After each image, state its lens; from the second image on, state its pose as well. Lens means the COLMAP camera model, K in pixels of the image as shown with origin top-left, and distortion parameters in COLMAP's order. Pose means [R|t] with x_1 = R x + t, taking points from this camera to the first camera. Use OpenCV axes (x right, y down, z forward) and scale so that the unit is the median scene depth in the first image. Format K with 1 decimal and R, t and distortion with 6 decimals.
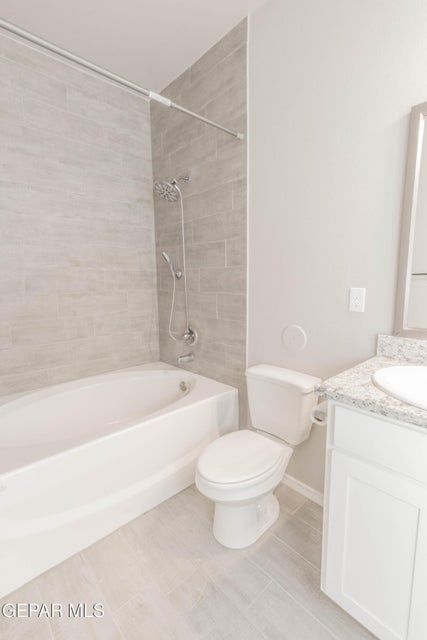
lens RADIAL K [[295.2, 0, 213.5], [0, 295.2, 320.0], [0, 0, 1]] dist [0.004724, 0.000449]
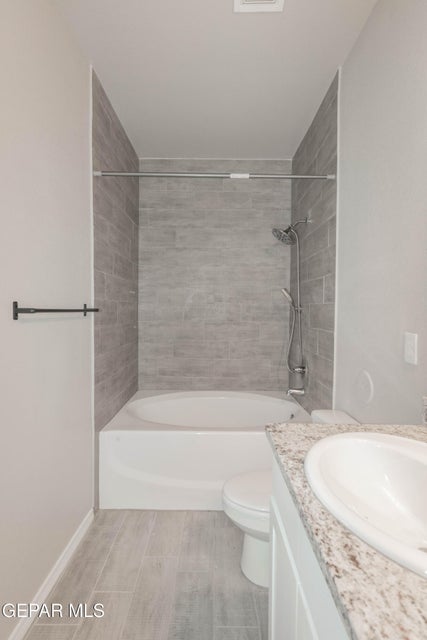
lens RADIAL K [[296.2, 0, 214.1], [0, 296.2, 315.5], [0, 0, 1]] dist [0.001388, -0.000037]
pose [[0.738597, 0.032577, -0.673359, 0.385381], [-0.111063, 0.991064, -0.073876, -0.022969], [0.664935, 0.129350, 0.735615, 0.032566]]
